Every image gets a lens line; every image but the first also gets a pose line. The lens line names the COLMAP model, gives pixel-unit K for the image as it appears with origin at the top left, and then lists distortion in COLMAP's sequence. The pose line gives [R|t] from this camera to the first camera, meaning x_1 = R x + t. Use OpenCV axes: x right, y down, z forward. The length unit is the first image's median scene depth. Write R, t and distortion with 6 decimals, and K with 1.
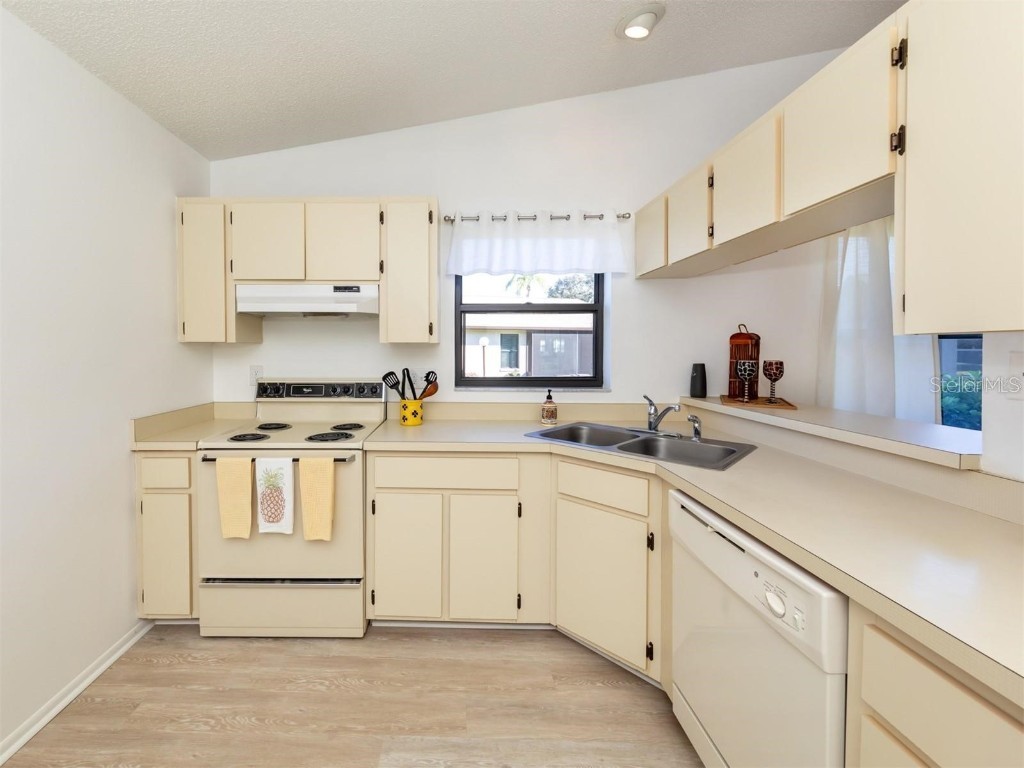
lens RADIAL K [[418.4, 0, 445.6], [0, 418.4, 354.7], [0, 0, 1]] dist [0.002712, 0.000124]
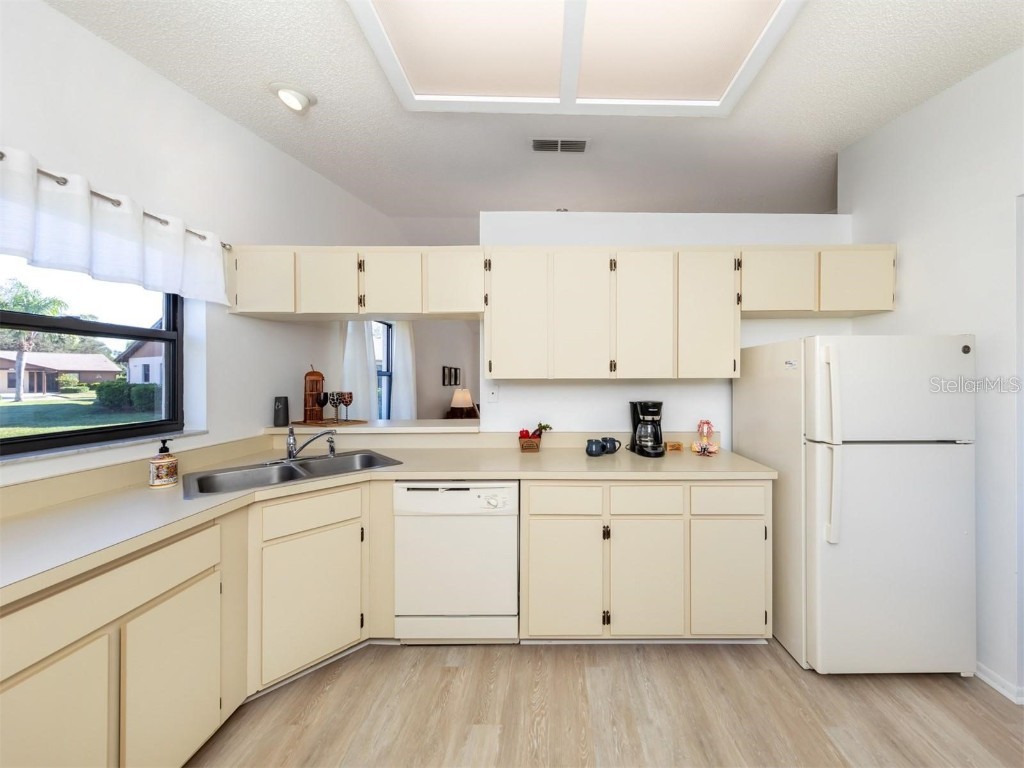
lens RADIAL K [[358.7, 0, 560.4], [0, 358.7, 375.8], [0, 0, 1]] dist [0.005208, 0.000055]
pose [[-0.042403, 0.009771, 0.999053, -0.527326], [0.011281, 0.999893, -0.009300, -0.023610], [-0.999037, 0.010876, -0.042508, 0.345497]]
